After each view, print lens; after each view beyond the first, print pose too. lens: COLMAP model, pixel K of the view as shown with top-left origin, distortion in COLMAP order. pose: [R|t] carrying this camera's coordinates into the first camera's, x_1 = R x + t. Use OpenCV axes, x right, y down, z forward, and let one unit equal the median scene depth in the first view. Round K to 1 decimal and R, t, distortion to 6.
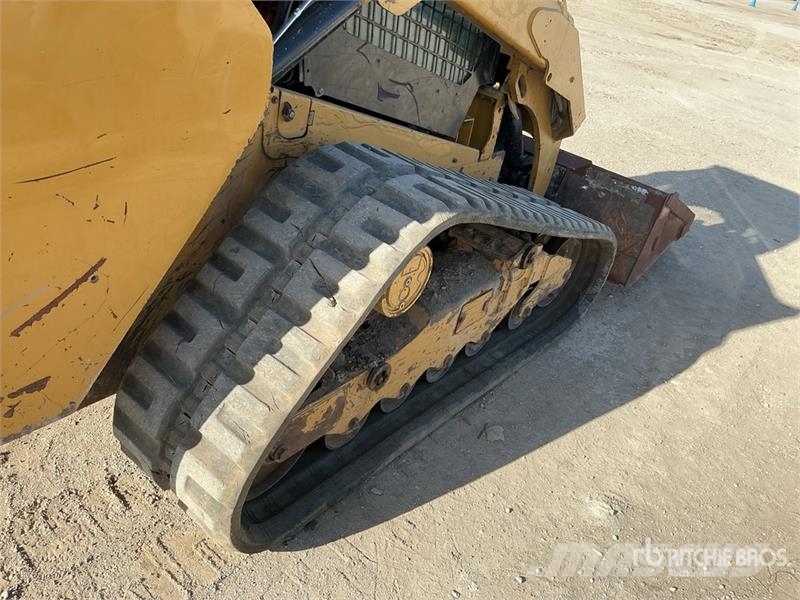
lens RADIAL K [[669.8, 0, 402.4], [0, 669.8, 300.0], [0, 0, 1]] dist [0.132994, -0.261185]
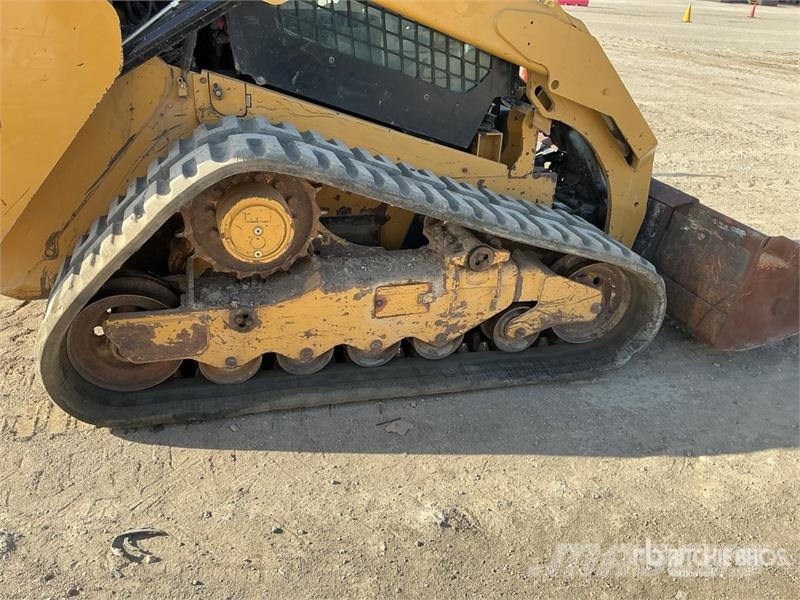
lens RADIAL K [[669.8, 0, 402.4], [0, 669.8, 300.0], [0, 0, 1]] dist [0.132994, -0.261185]
pose [[0.828328, 0.122358, -0.546718, 0.626597], [-0.205836, 0.974075, -0.093858, 0.105722], [0.521060, 0.190280, 0.832040, 0.157901]]
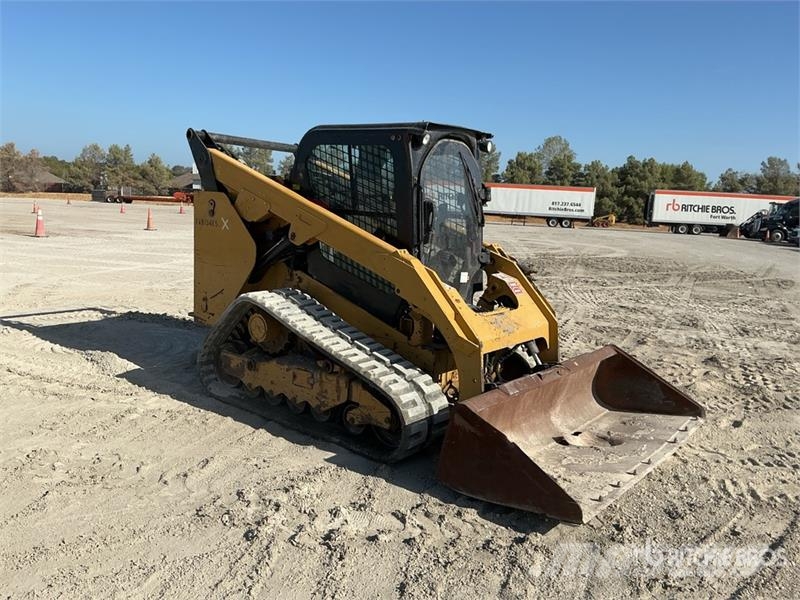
lens RADIAL K [[669.8, 0, 402.4], [0, 669.8, 300.0], [0, 0, 1]] dist [0.132994, -0.261185]
pose [[-0.020069, -0.048657, -0.998614, 2.041055], [-0.564516, 0.824918, -0.028849, -0.276755], [0.825178, 0.563154, -0.044023, 1.152132]]
